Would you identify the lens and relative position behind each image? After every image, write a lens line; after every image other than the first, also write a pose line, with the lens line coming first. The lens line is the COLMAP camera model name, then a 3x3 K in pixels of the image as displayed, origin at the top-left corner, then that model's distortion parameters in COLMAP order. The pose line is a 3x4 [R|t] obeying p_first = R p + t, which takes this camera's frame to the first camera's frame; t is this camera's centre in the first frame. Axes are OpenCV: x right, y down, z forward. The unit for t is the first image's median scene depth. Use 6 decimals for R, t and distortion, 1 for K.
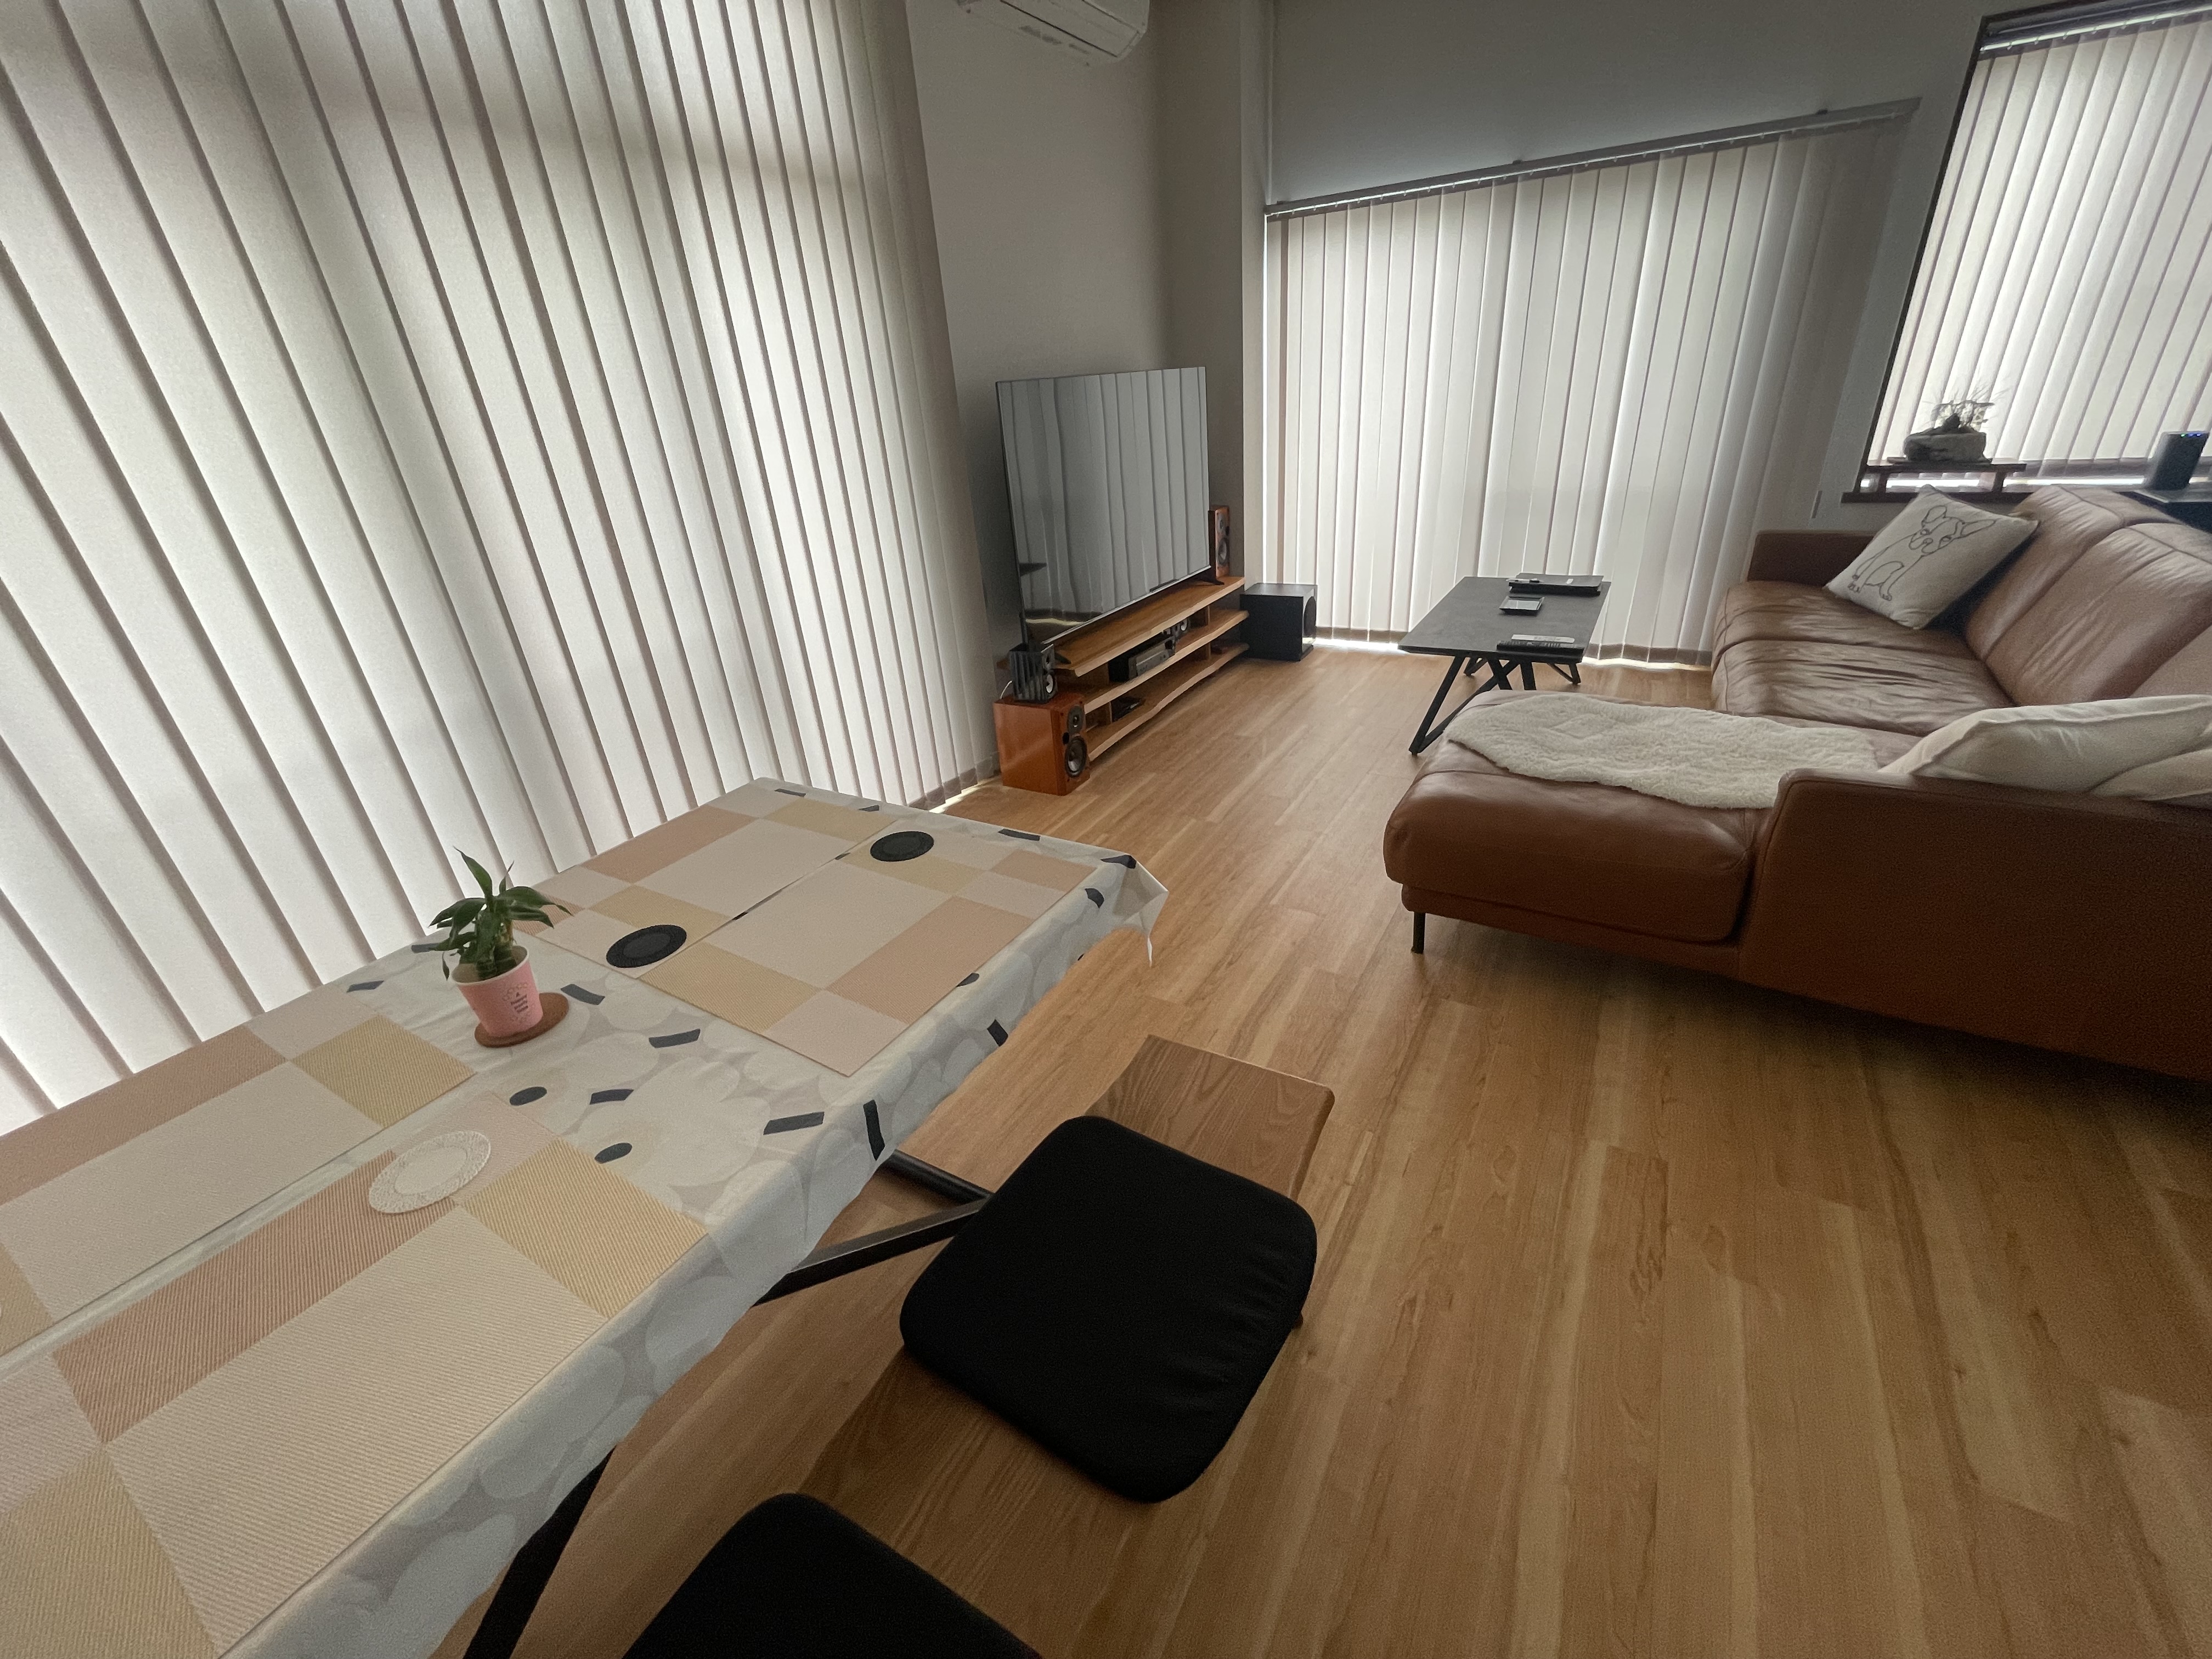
lens RADIAL K [[909.6, 0, 1103.7], [0, 909.6, 837.7], [0, 0, 1]] dist [-0.008132, 0.000085]
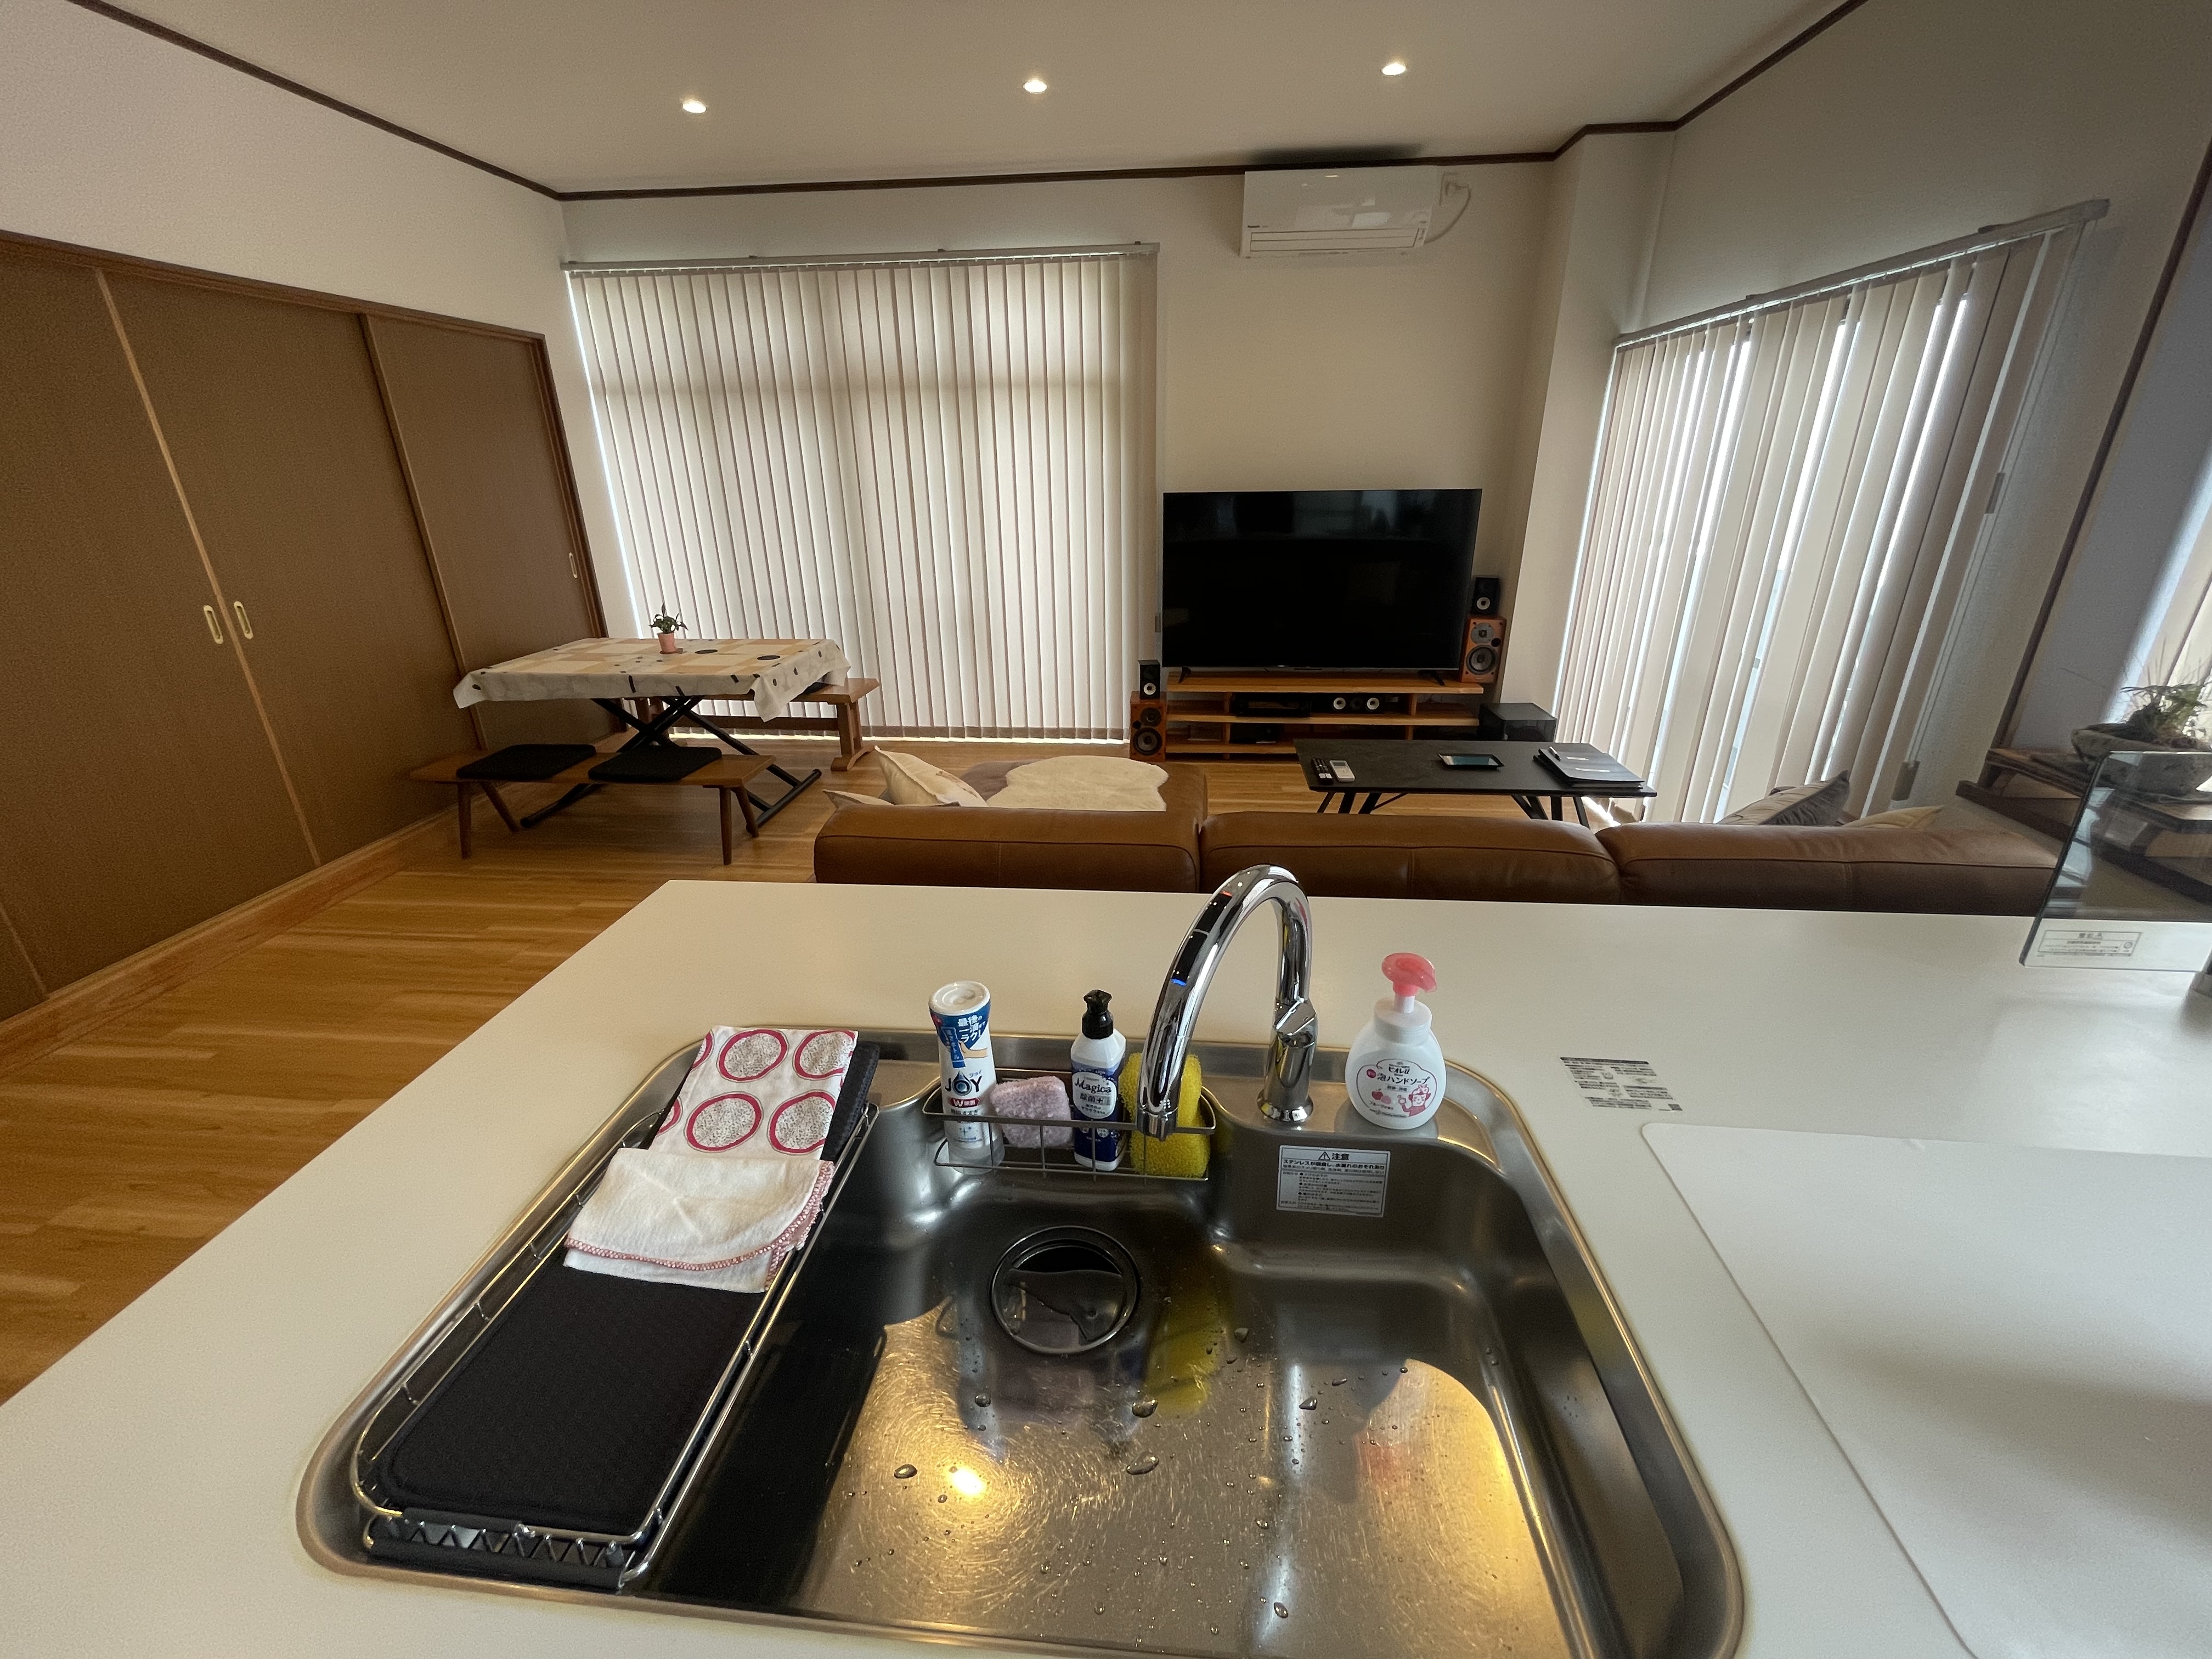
lens RADIAL K [[909.6, 0, 1103.7], [0, 909.6, 837.7], [0, 0, 1]] dist [-0.008132, 0.000085]
pose [[0.434696, 0.401031, -0.806358, 1.087657], [-0.418396, 0.882814, 0.213504, -0.212363], [0.797486, 0.244568, 0.551545, 0.152775]]
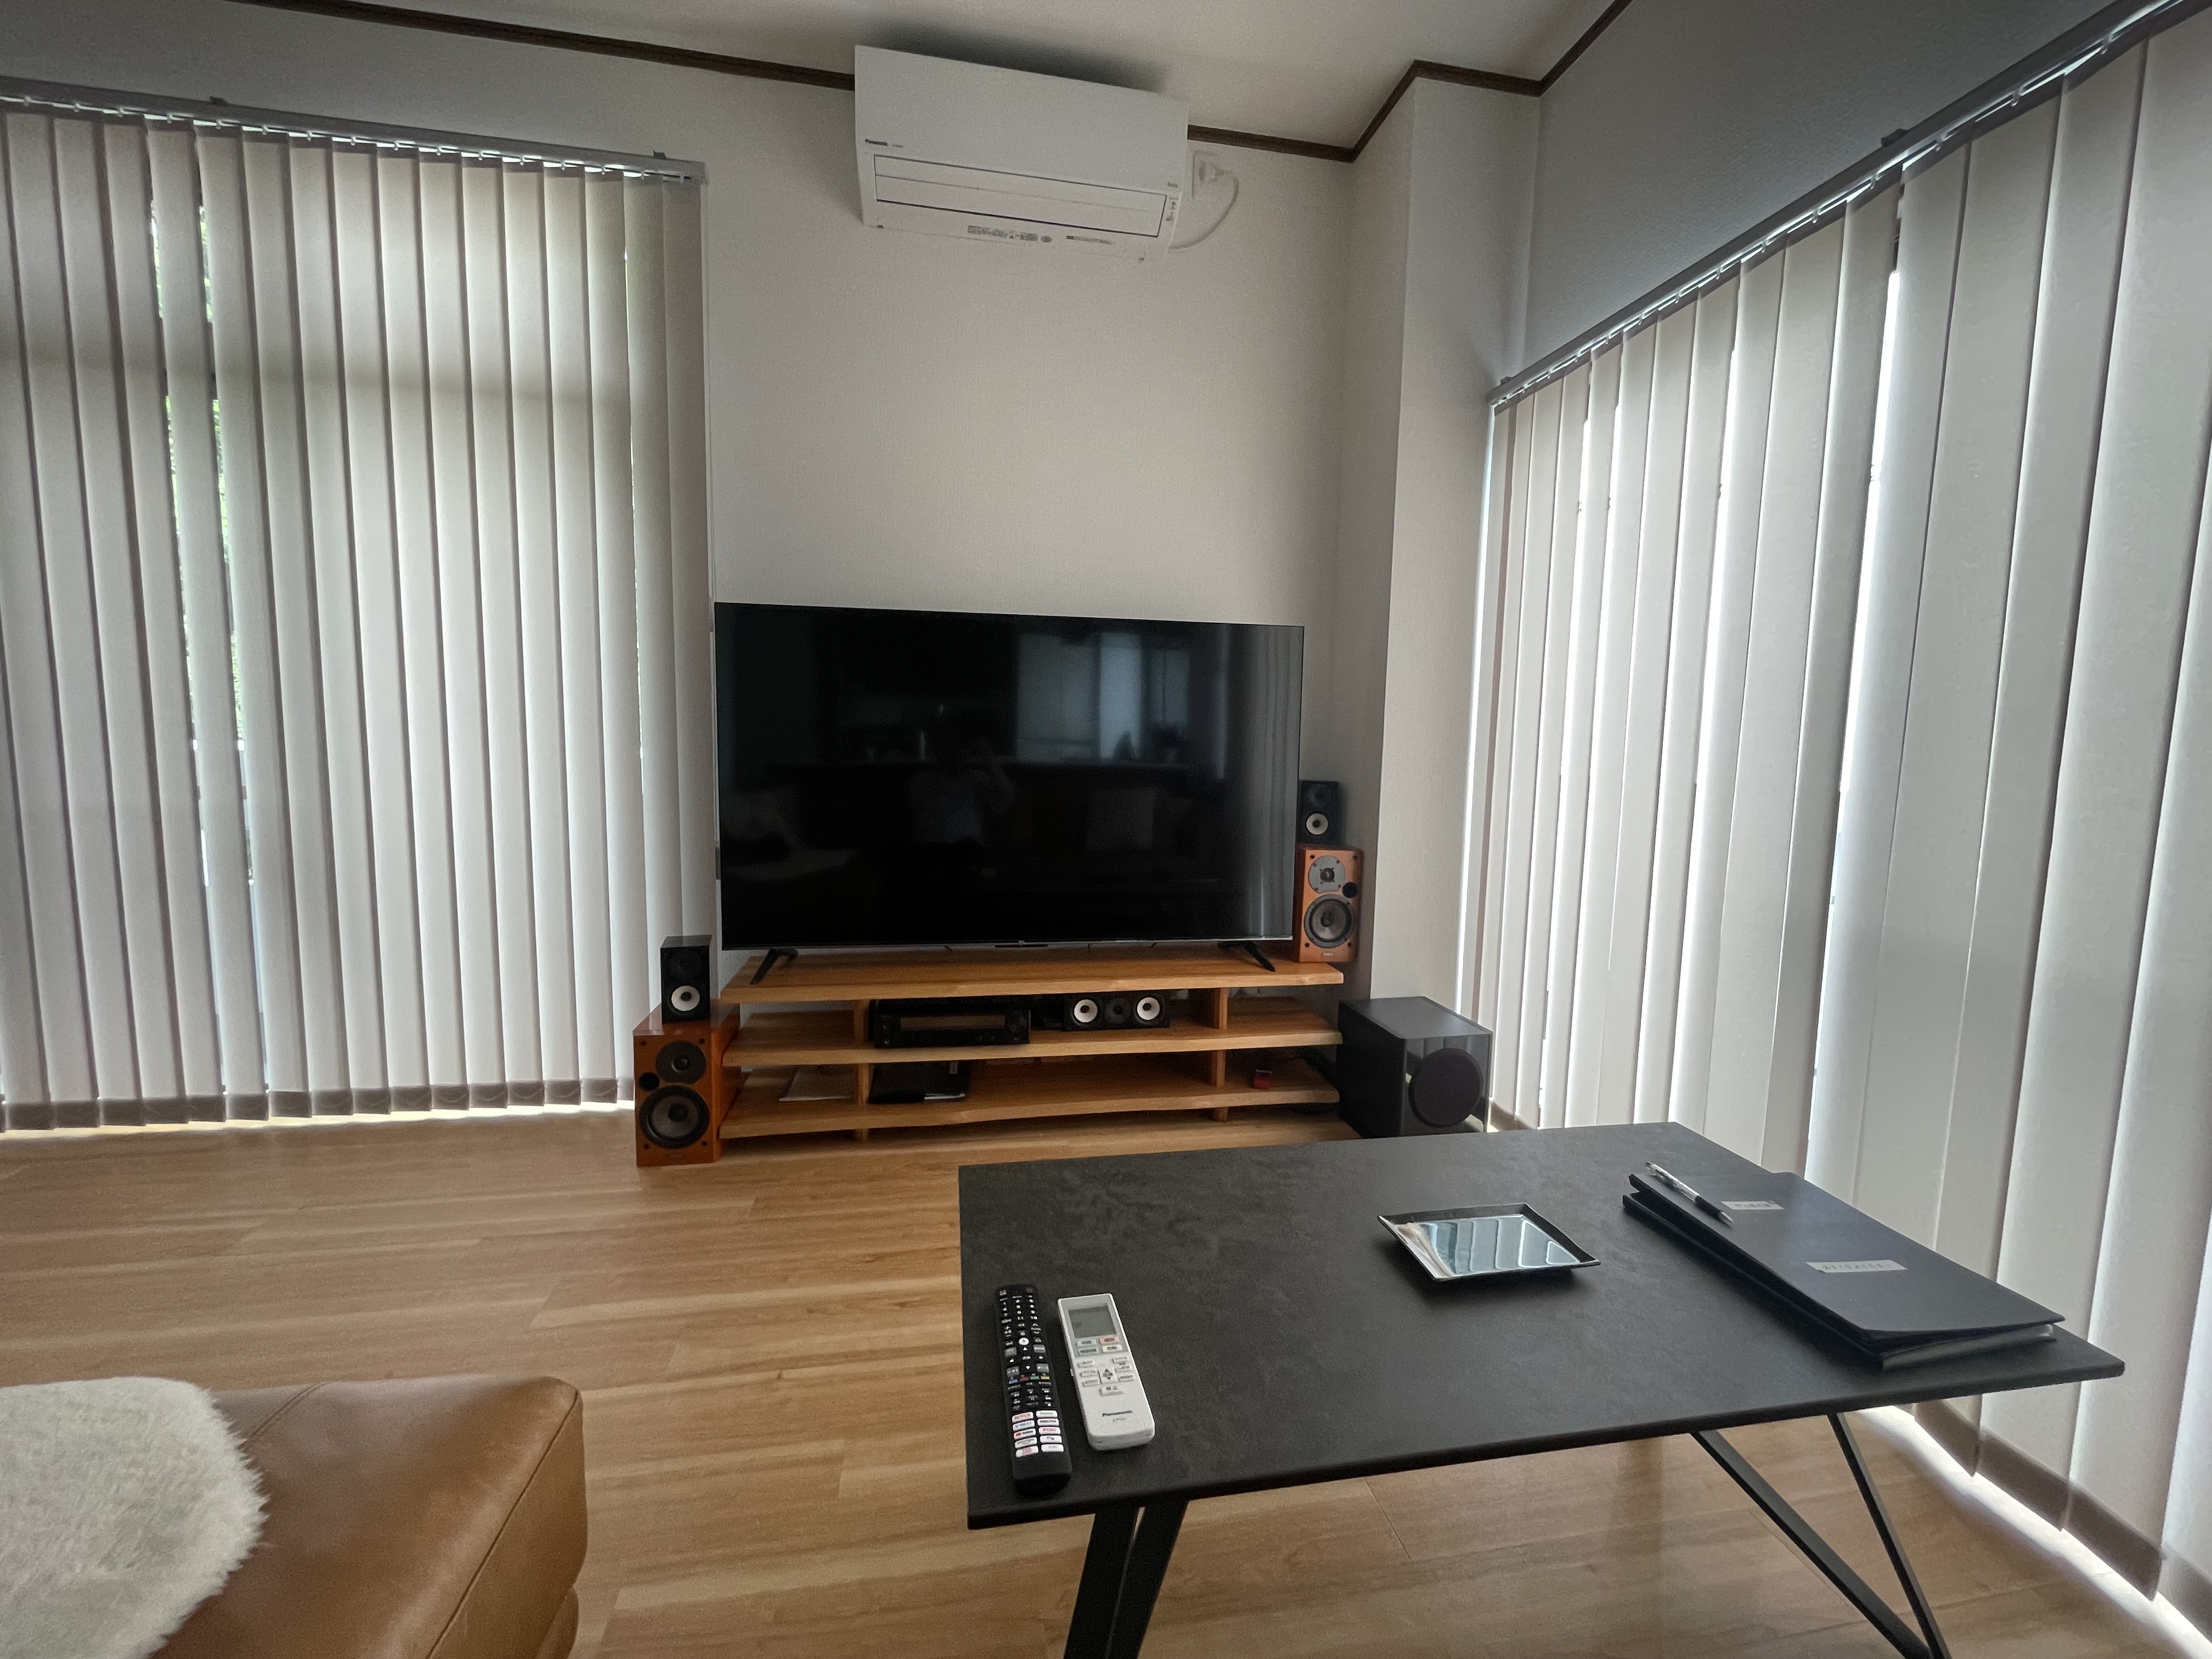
lens RADIAL K [[909.6, 0, 1103.7], [0, 909.6, 837.7], [0, 0, 1]] dist [-0.008132, 0.000085]
pose [[0.653511, 0.165974, -0.738495, 0.573624], [-0.396257, 0.906301, -0.146969, -0.269880], [0.644906, 0.388680, 0.658046, 0.626511]]
